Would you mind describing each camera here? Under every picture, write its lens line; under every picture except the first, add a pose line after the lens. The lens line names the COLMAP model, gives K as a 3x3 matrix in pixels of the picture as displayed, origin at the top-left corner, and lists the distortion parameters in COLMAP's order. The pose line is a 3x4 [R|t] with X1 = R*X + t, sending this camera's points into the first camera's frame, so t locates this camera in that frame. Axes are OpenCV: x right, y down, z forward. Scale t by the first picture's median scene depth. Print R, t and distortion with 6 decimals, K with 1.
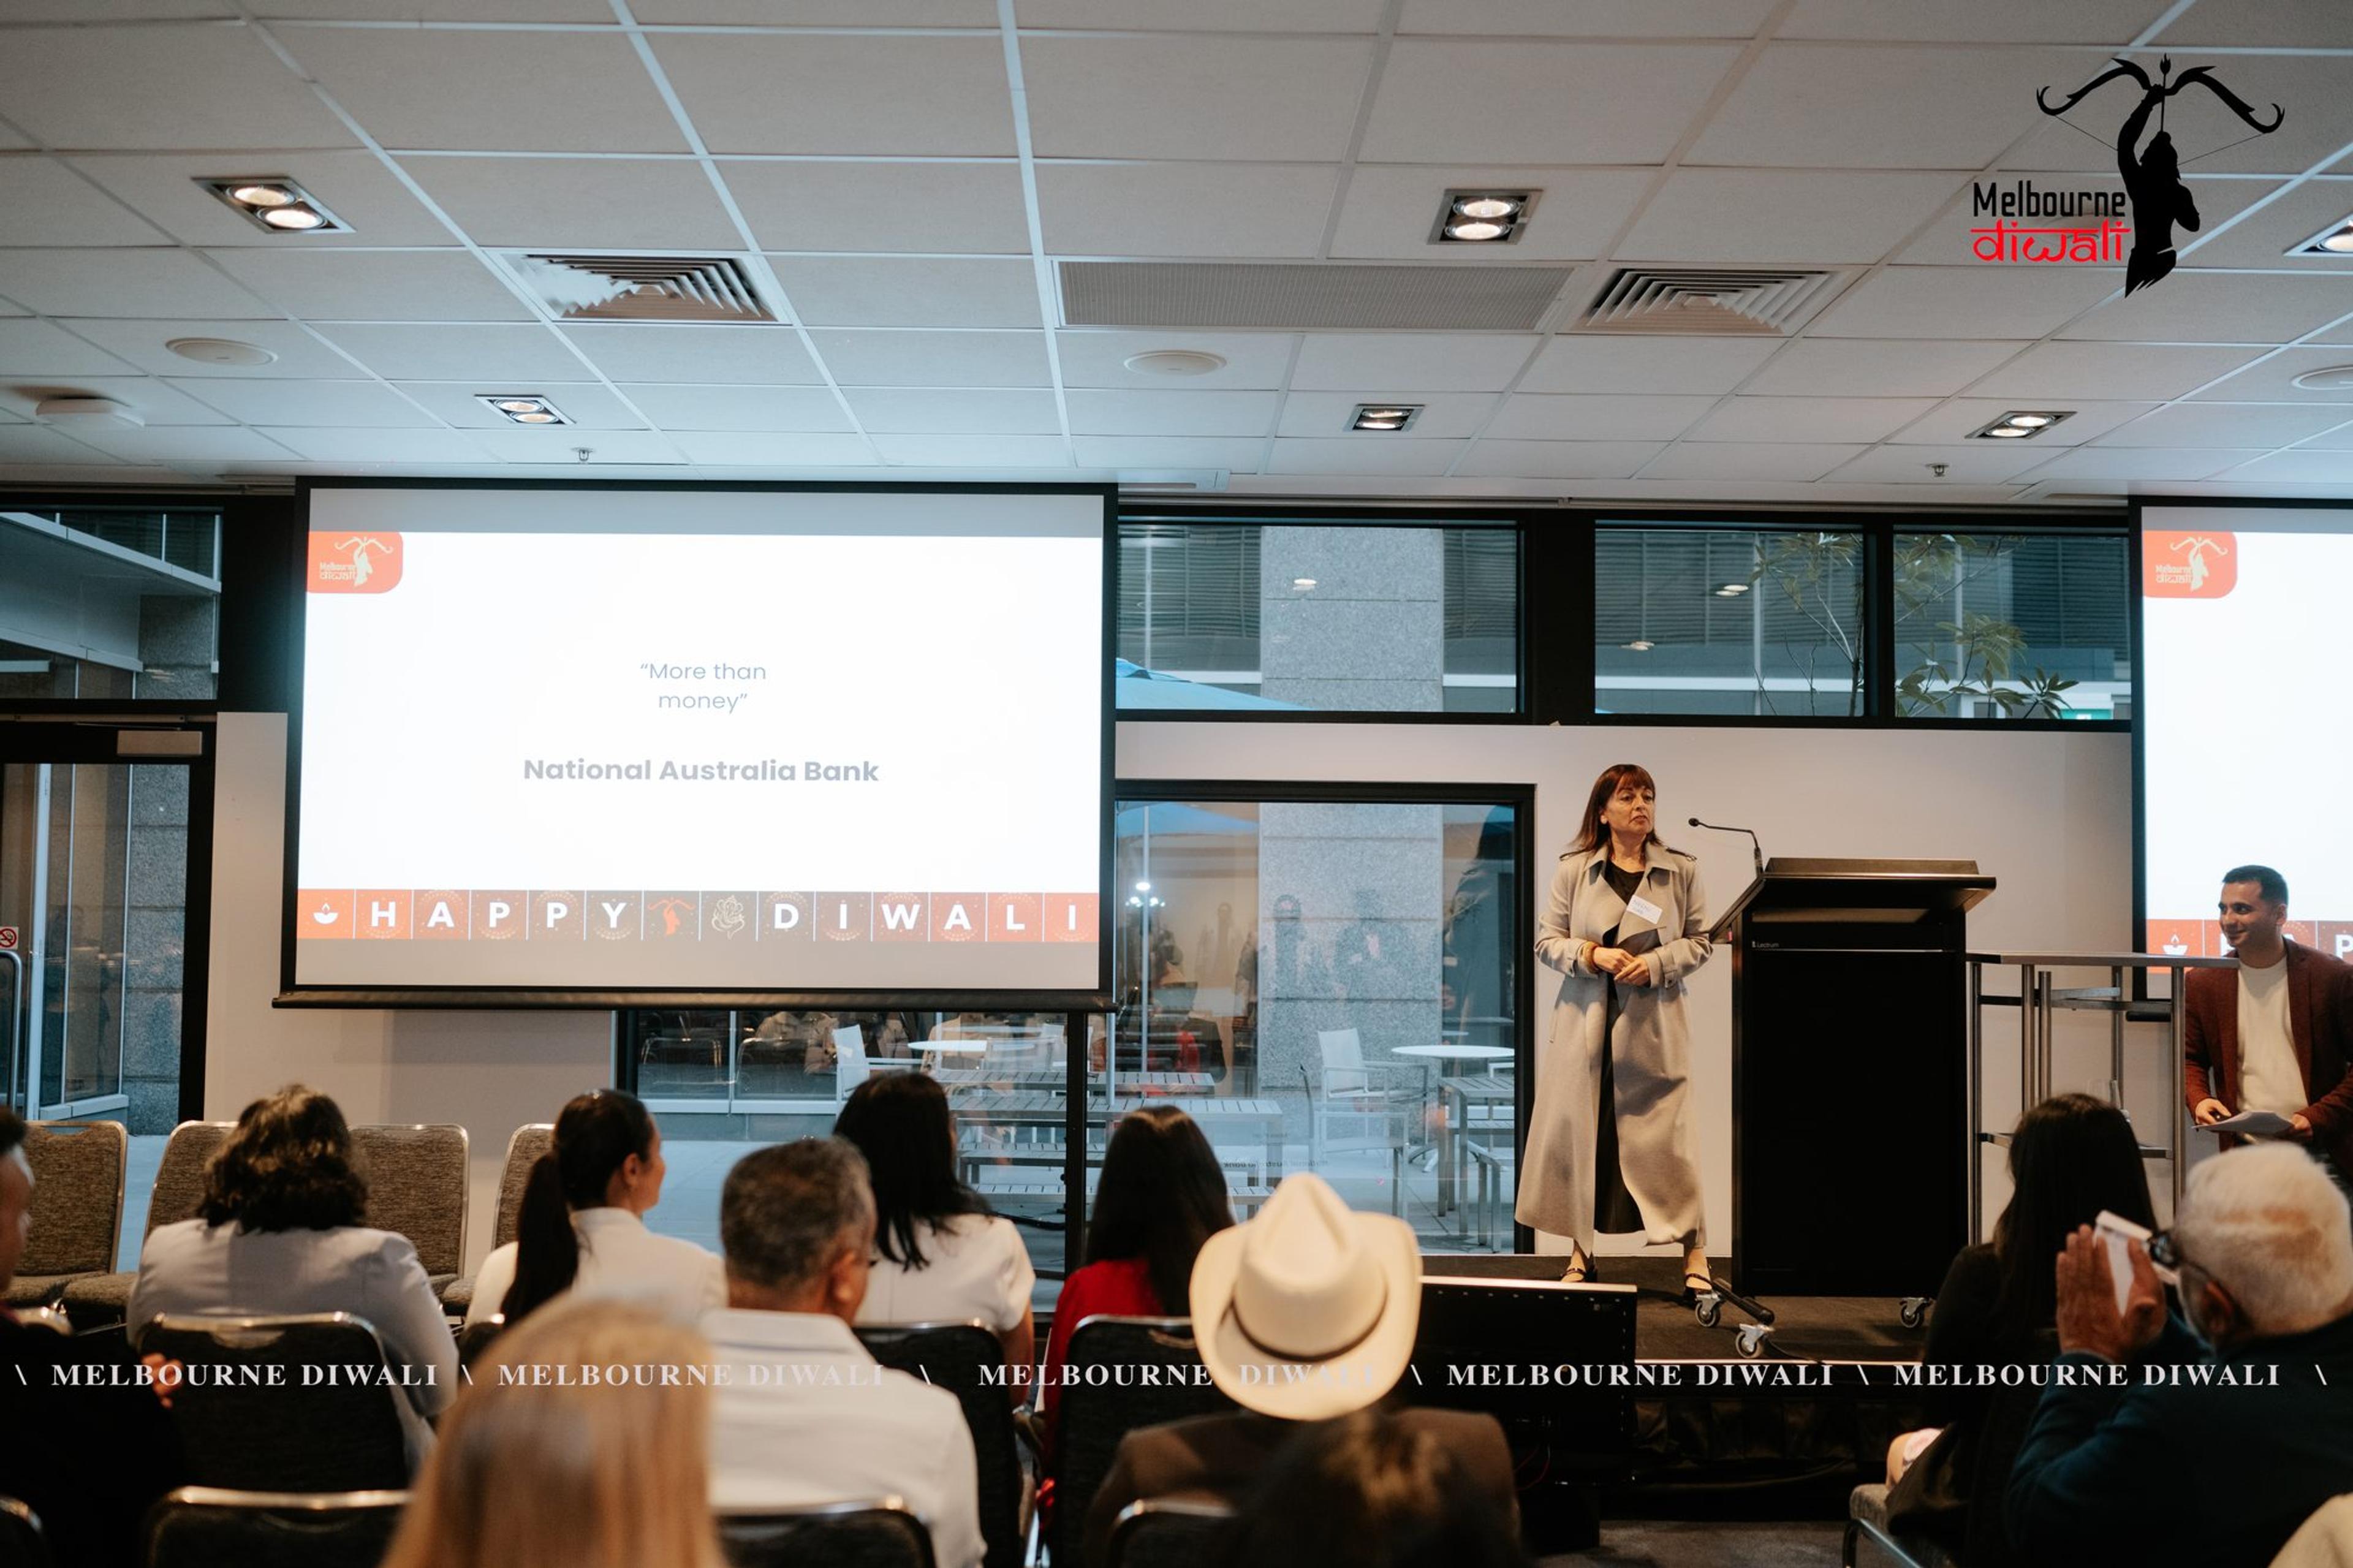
lens RADIAL K [[2207.4, 0, 1172.4], [0, 2207.4, 788.6], [0, 0, 1]] dist [-0.007028, 0.000000]
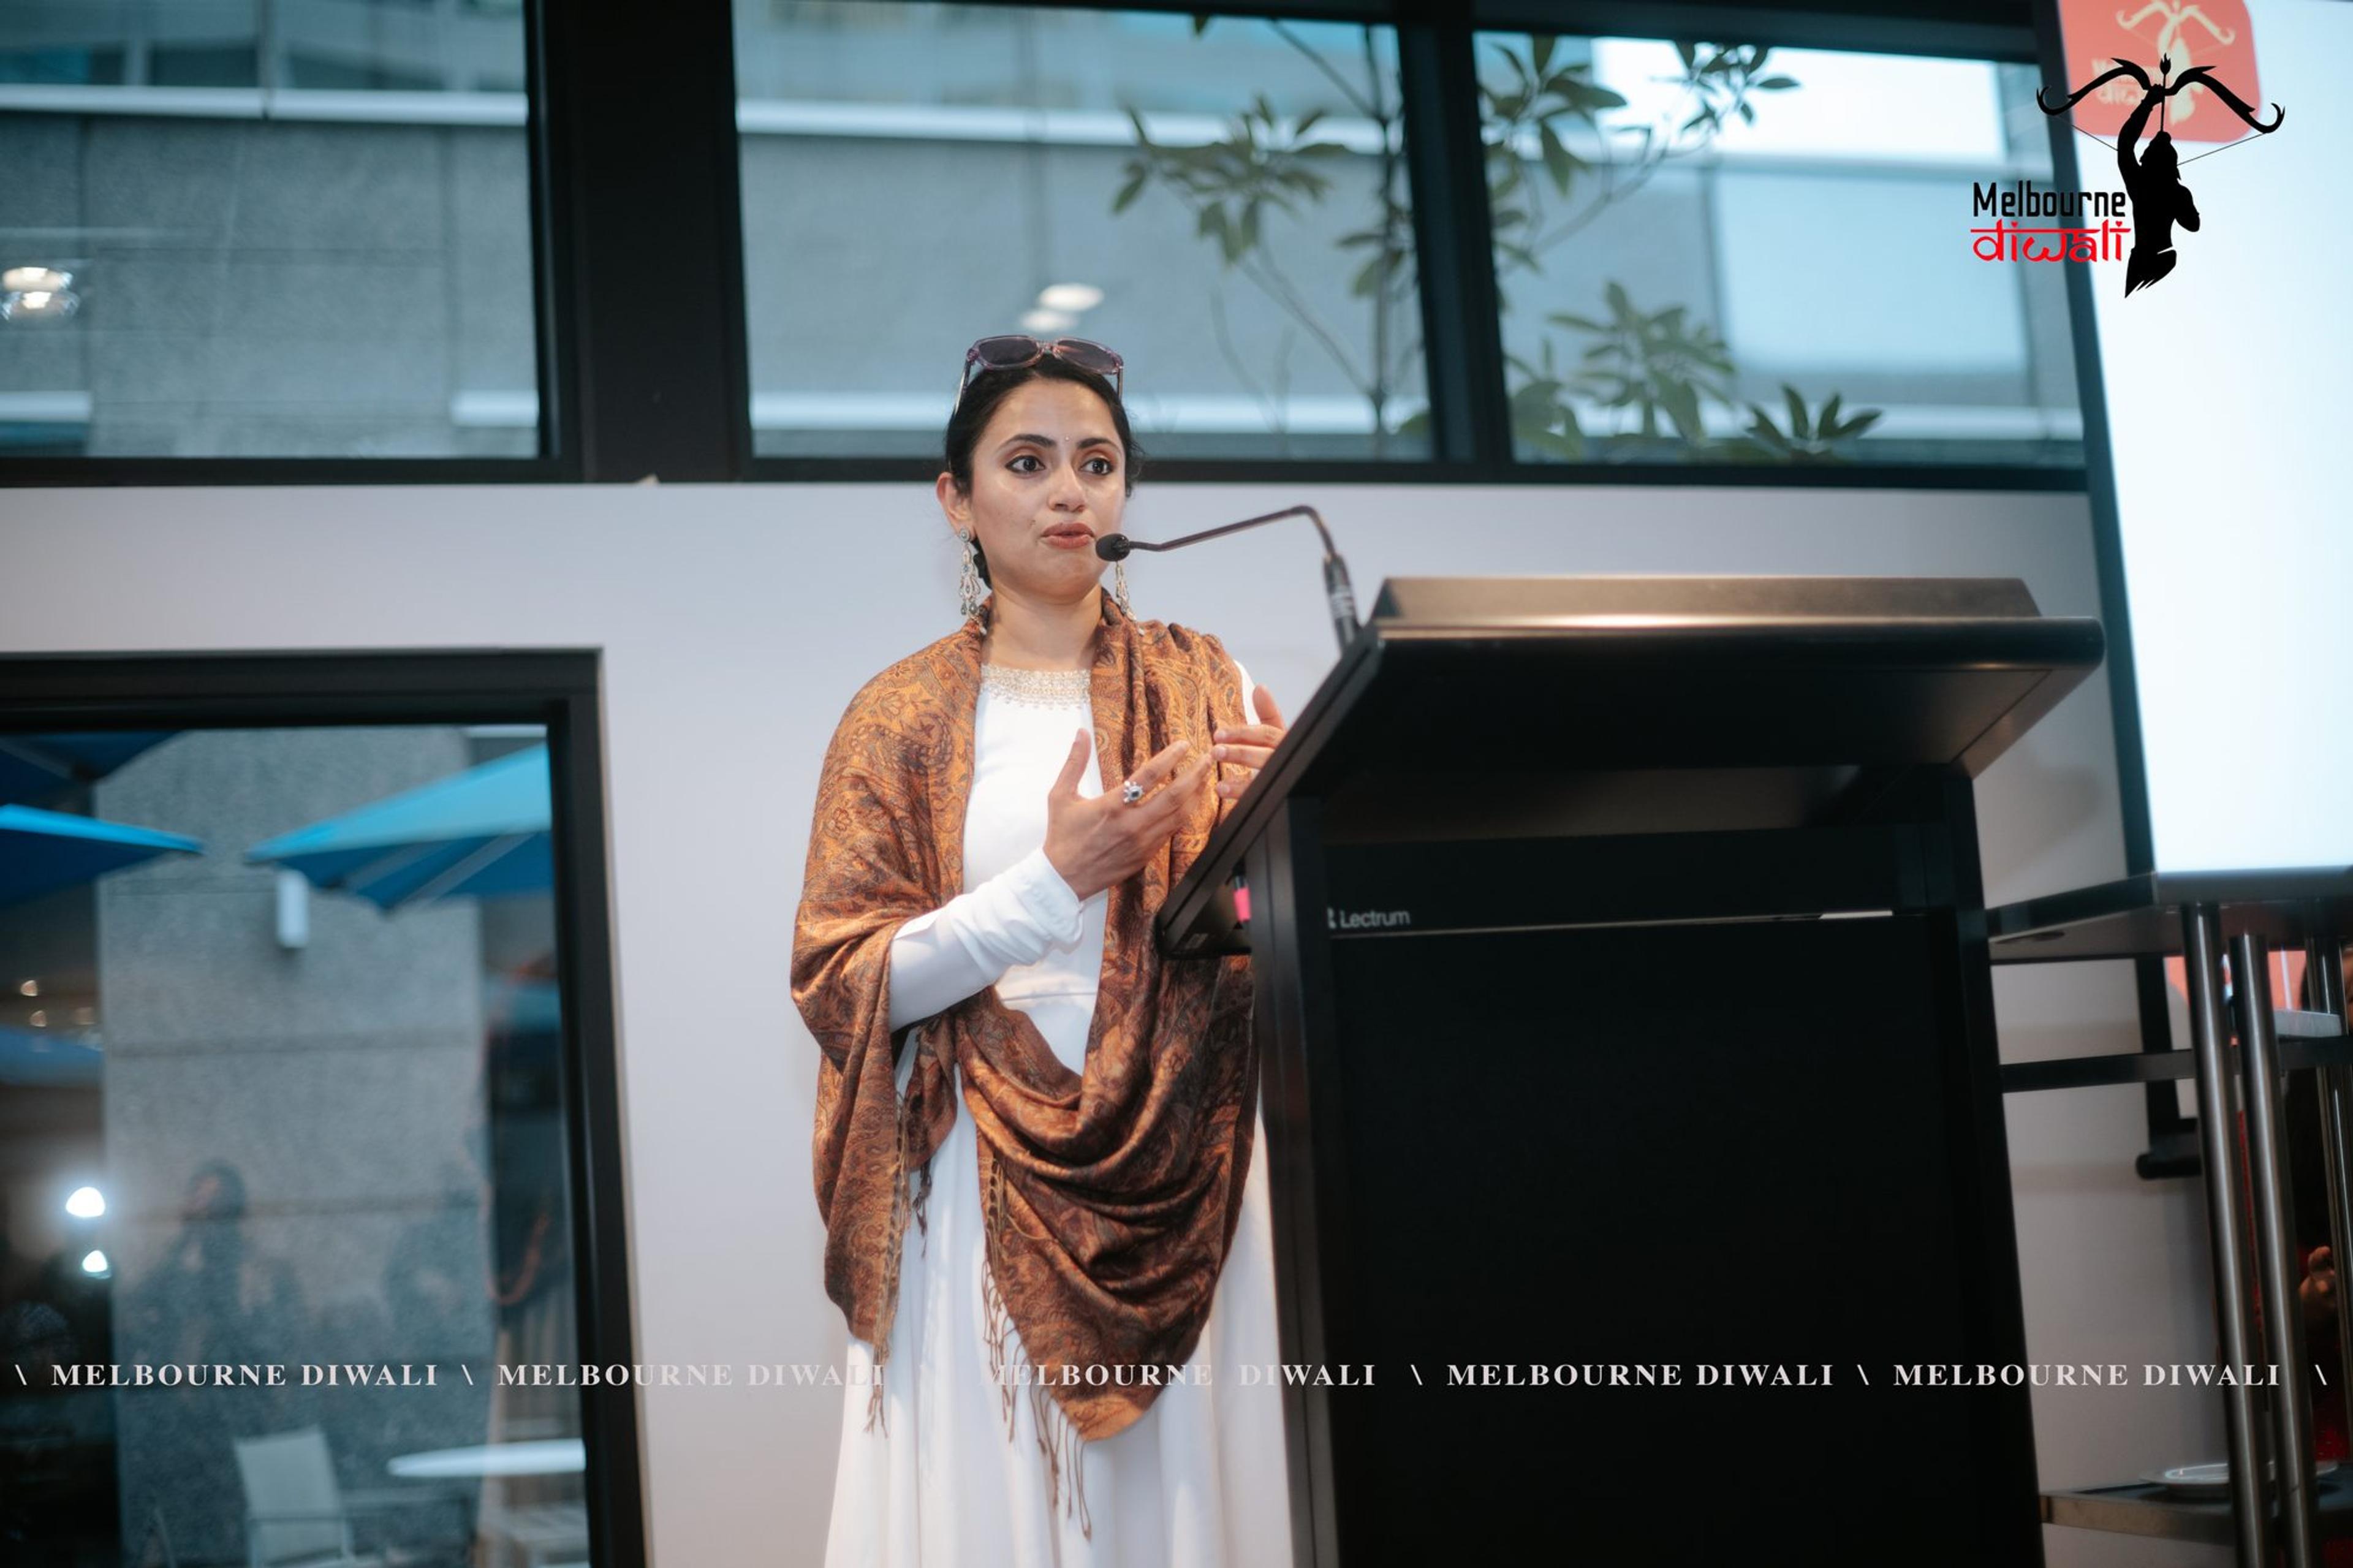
lens RADIAL K [[3374.5, 0, 1181.2], [0, 3374.5, 771.0], [0, 0, 1]] dist [-0.162488, 0.000000]
pose [[0.951228, -0.034591, 0.306542, 0.092203], [0.062061, 0.994835, -0.080321, 0.071100], [-0.302180, 0.095428, 0.948462, 0.487747]]
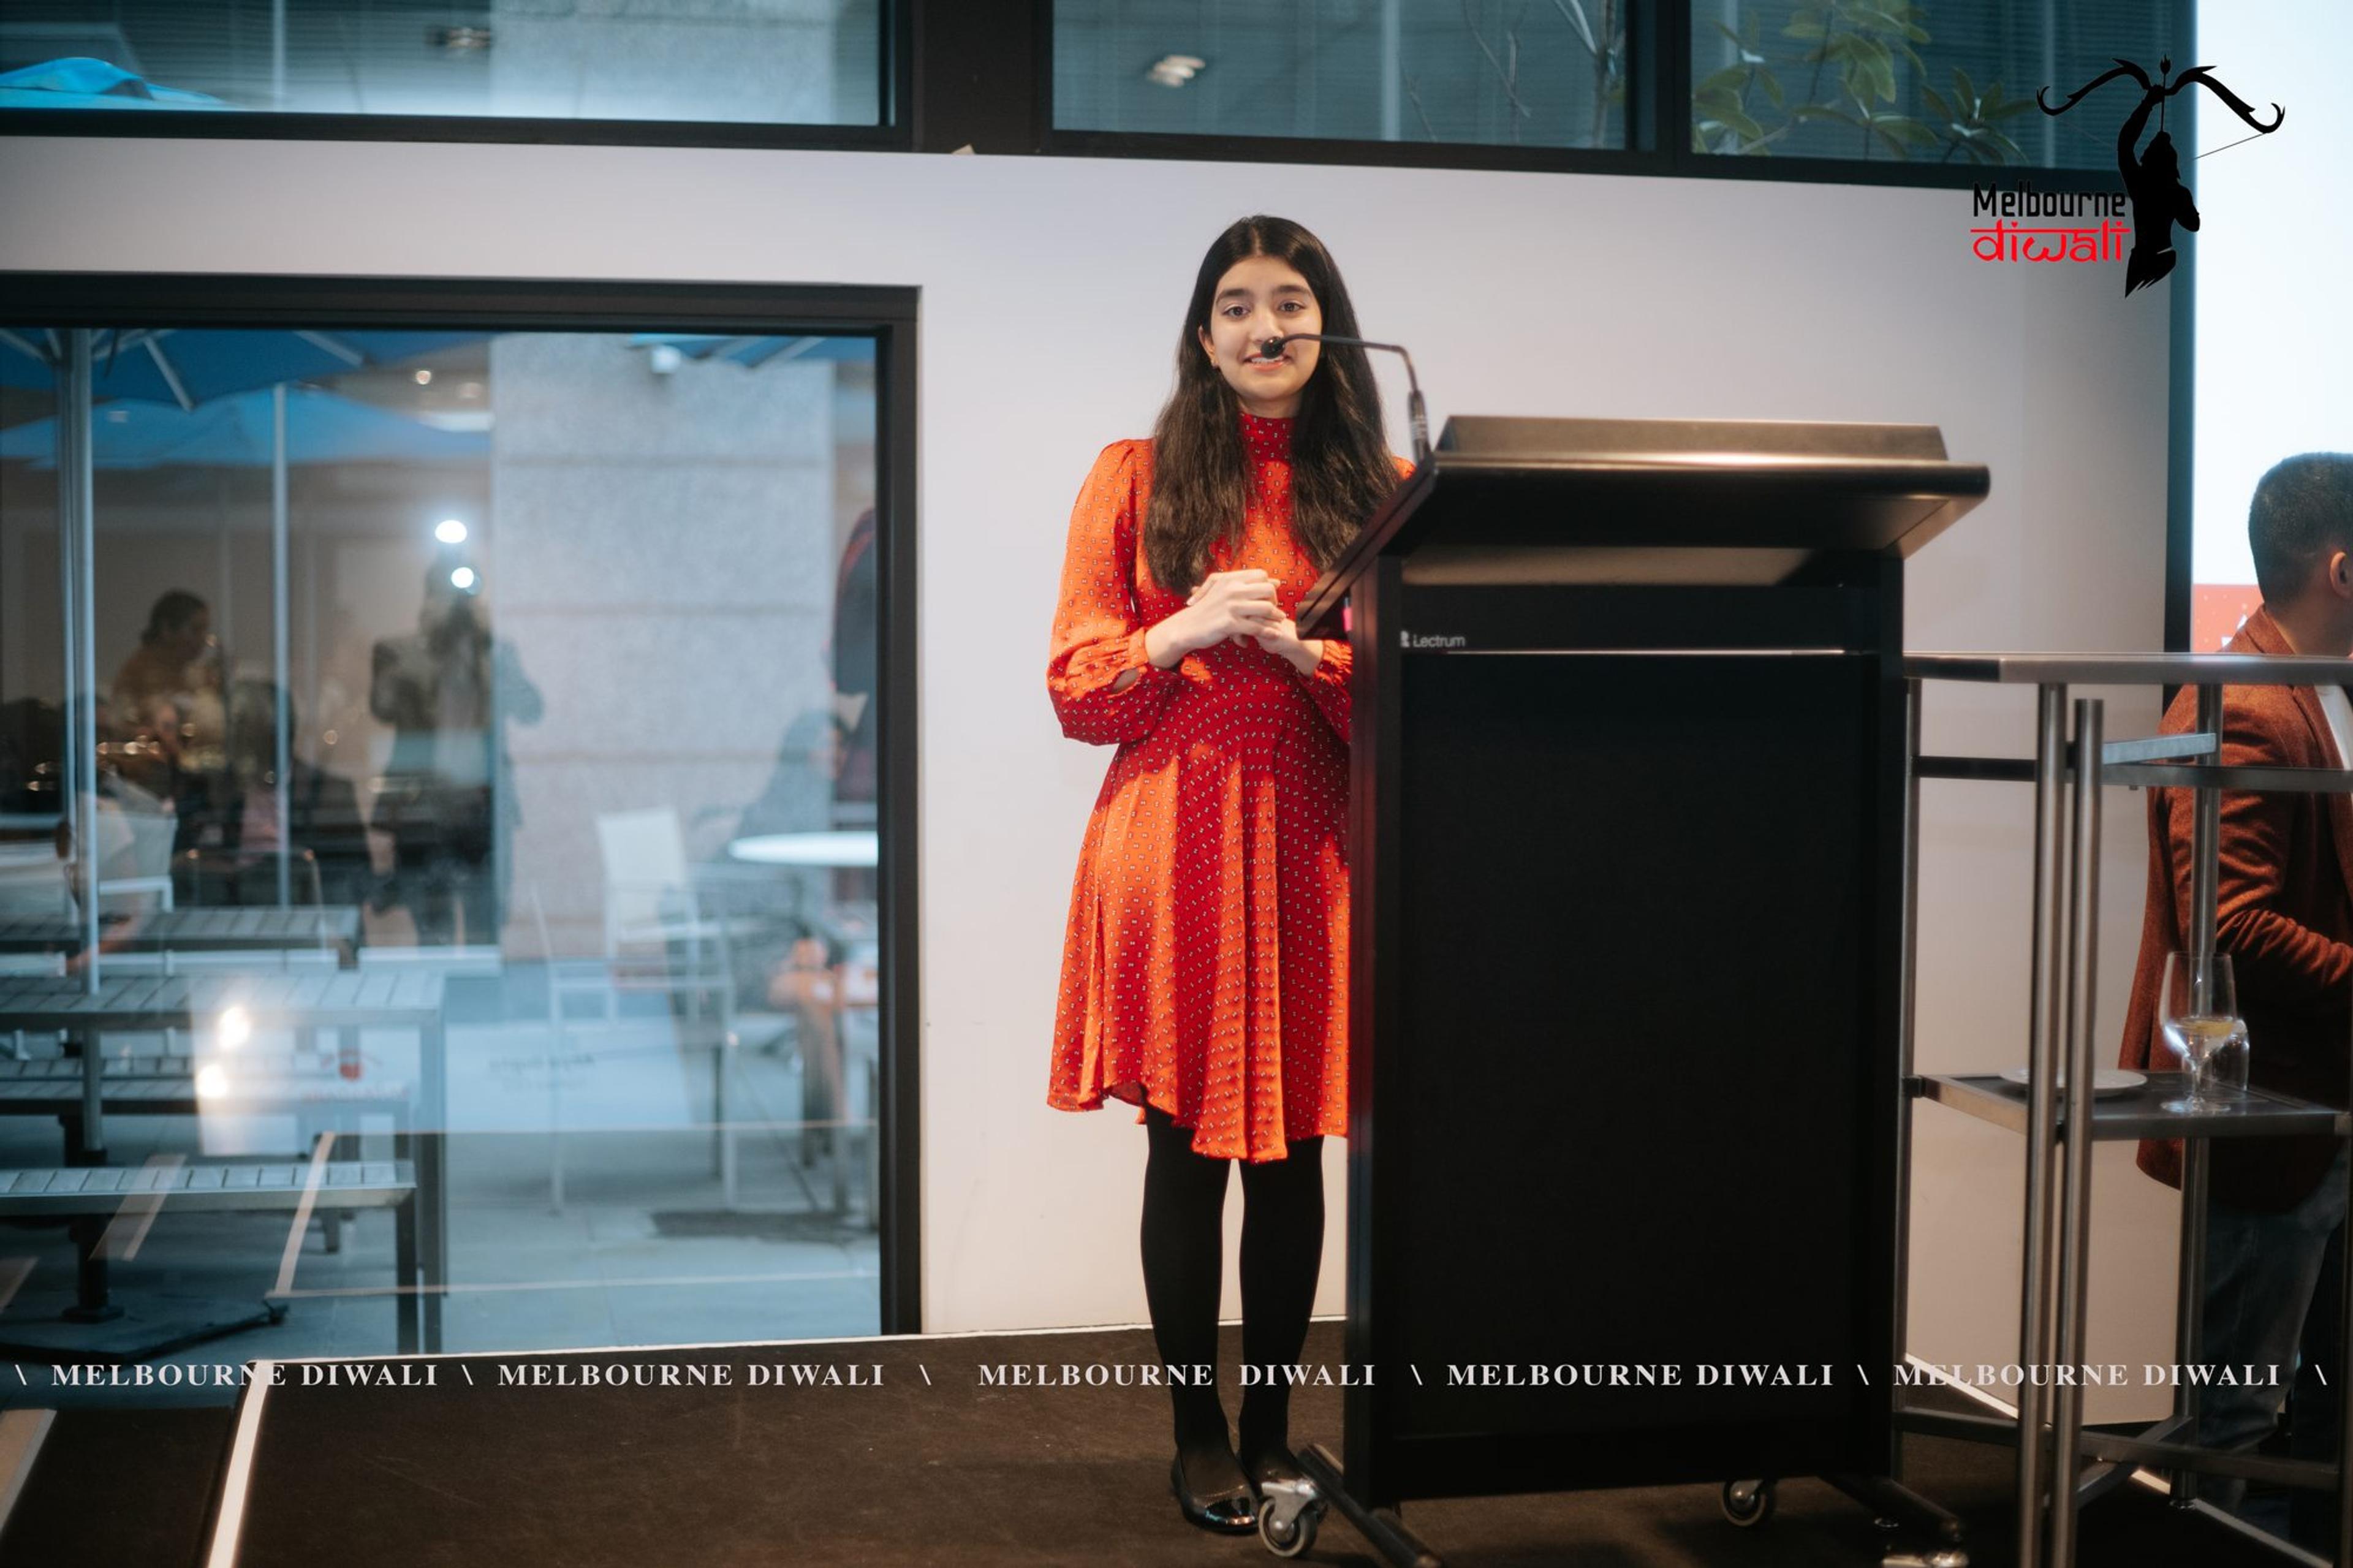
lens RADIAL K [[3374.5, 0, 1176.5], [0, 3374.5, 763.5], [0, 0, 1]] dist [-0.162488, 0.000000]
pose [[0.980094, -0.016366, 0.197856, 0.084822], [-0.003819, 0.994858, 0.101207, 0.026248], [-0.198495, -0.099948, 0.974992, 0.342167]]
